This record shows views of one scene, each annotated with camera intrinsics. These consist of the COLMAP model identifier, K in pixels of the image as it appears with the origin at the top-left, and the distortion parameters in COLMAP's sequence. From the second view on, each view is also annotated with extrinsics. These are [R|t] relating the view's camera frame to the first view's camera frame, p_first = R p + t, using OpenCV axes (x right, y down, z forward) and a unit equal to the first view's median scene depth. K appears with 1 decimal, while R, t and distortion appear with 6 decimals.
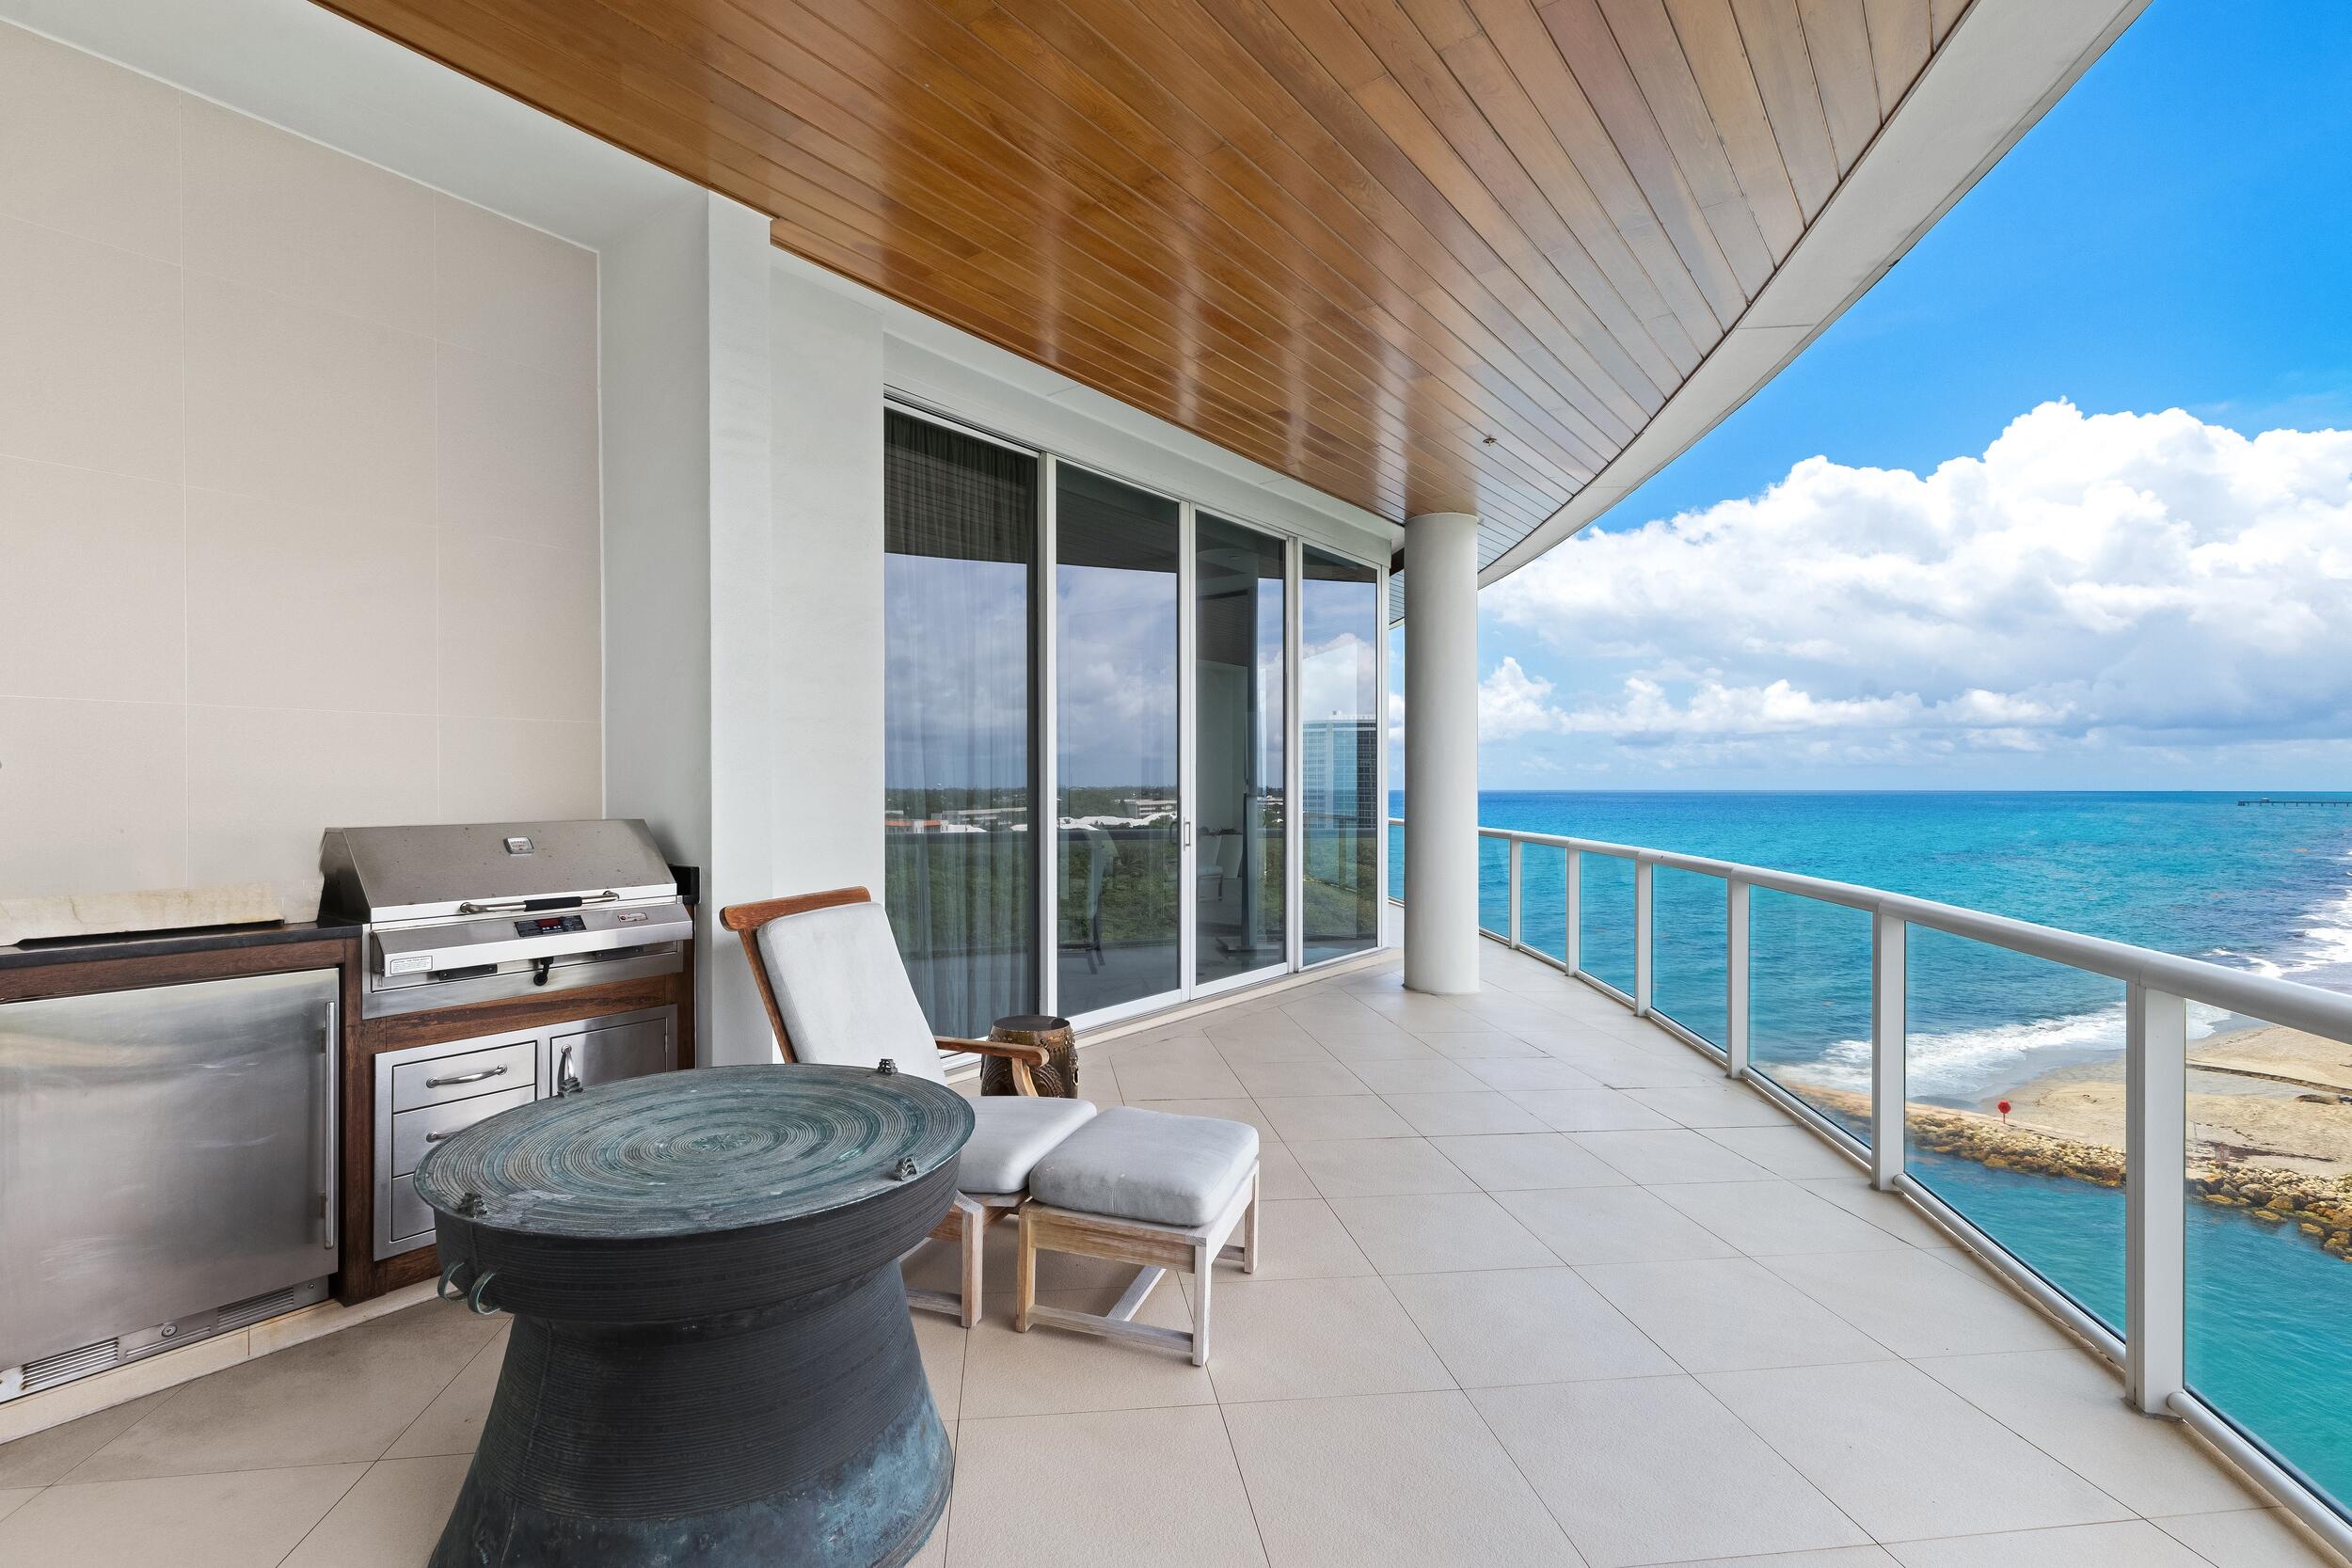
lens RADIAL K [[1075.0, 0, 1171.7], [0, 1075.0, 790.5], [0, 0, 1]] dist [-0.000268, -0.000252]
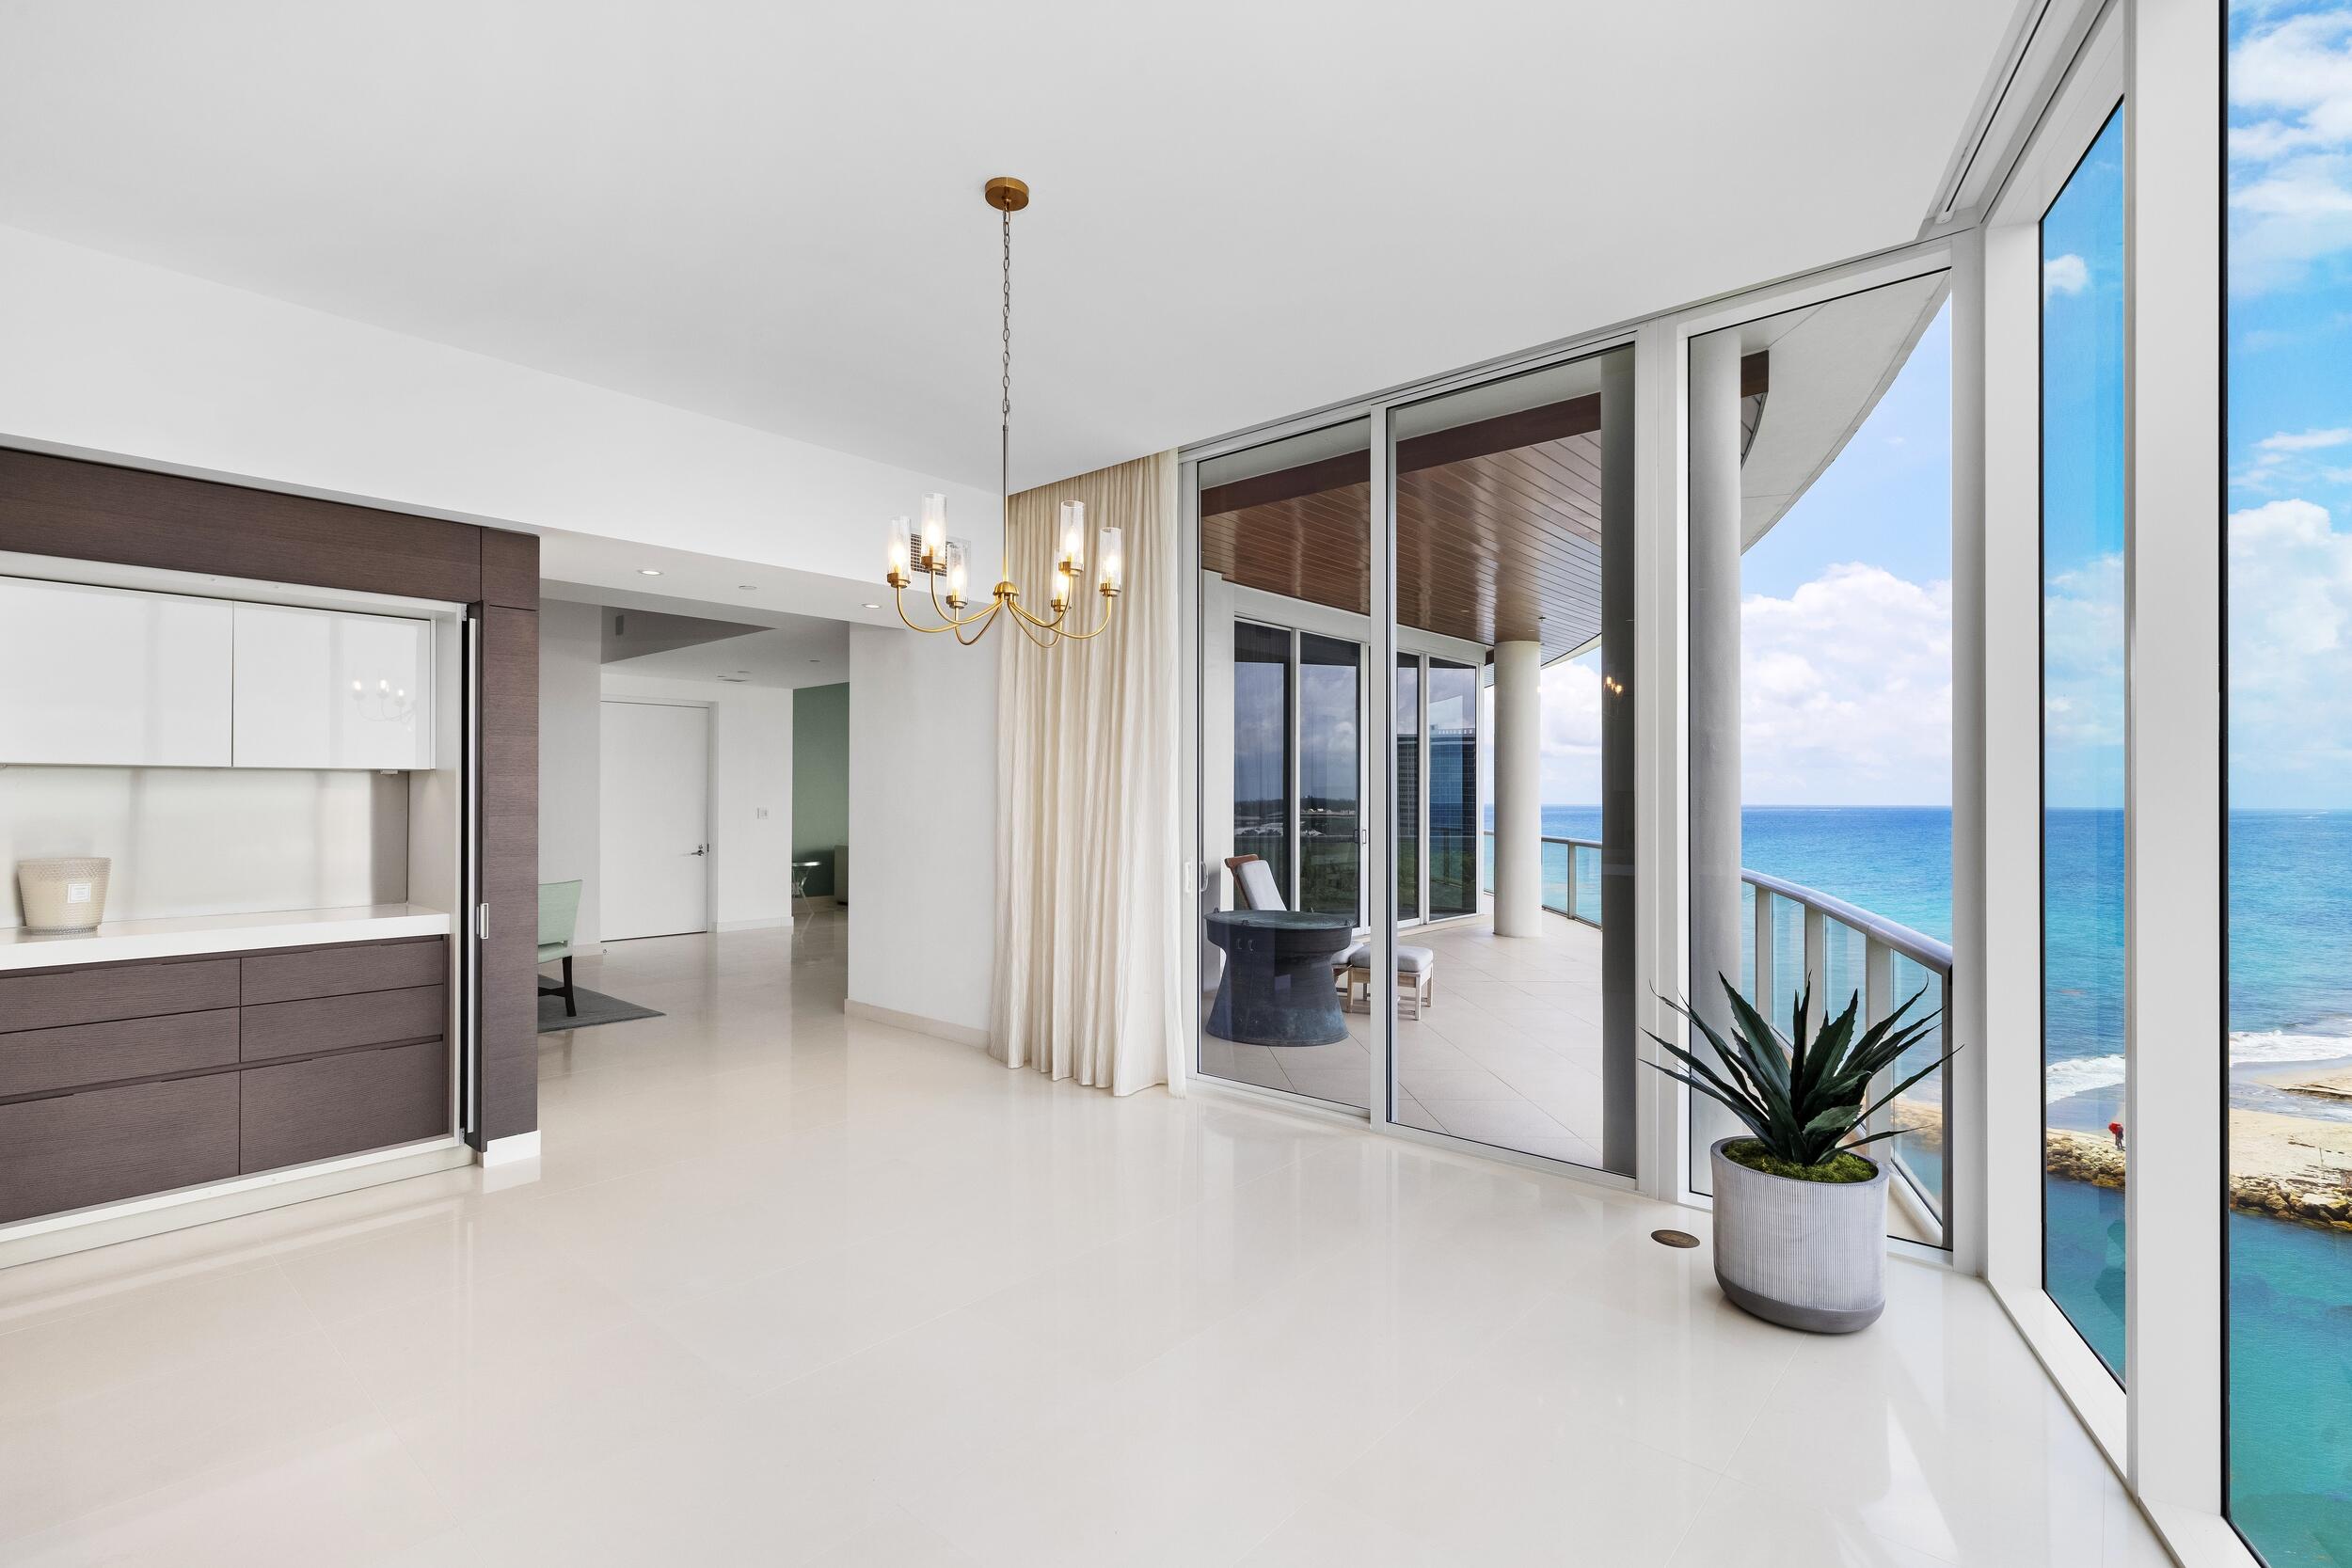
lens RADIAL K [[1075.0, 0, 1171.7], [0, 1075.0, 790.5], [0, 0, 1]] dist [-0.000268, -0.000252]
pose [[0.996828, 0.004595, -0.079453, -0.105741], [-0.005381, 0.999939, -0.009688, -0.007427], [0.079403, 0.010085, 0.996792, -0.491401]]
